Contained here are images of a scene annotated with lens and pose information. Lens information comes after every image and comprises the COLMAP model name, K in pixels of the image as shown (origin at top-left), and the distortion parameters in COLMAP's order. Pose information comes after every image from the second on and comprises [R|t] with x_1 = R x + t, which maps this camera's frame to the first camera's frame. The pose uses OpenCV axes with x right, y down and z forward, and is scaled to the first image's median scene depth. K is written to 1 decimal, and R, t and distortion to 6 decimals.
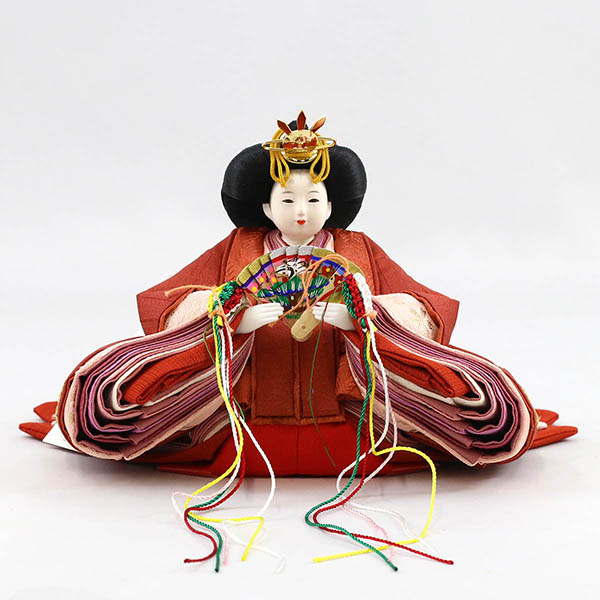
lens RADIAL K [[3873.1, 0, 299.9], [0, 3873.1, 298.9], [0, 0, 1]] dist [-0.544085, 0.000000]
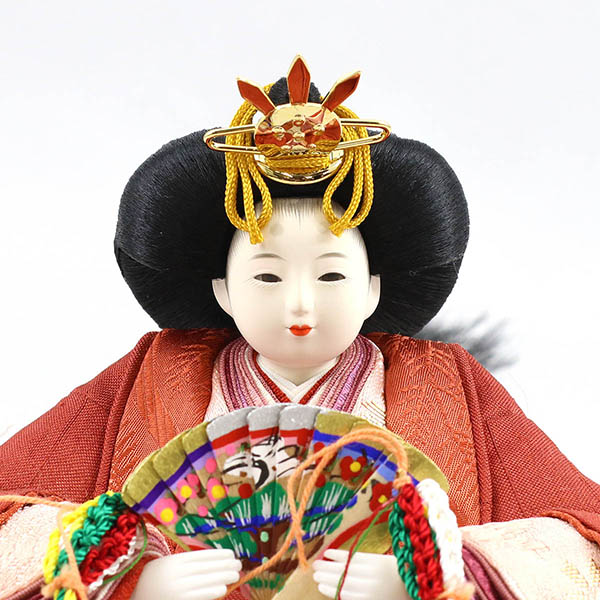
lens RADIAL K [[3873.1, 0, 300.3], [0, 3873.1, 301.2], [0, 0, 1]] dist [-0.544085, 0.000000]
pose [[0.997903, 0.012650, -0.063474, 0.025932], [-0.009061, 0.998360, 0.056526, -0.045640], [0.064085, -0.055832, 0.996381, 0.598334]]
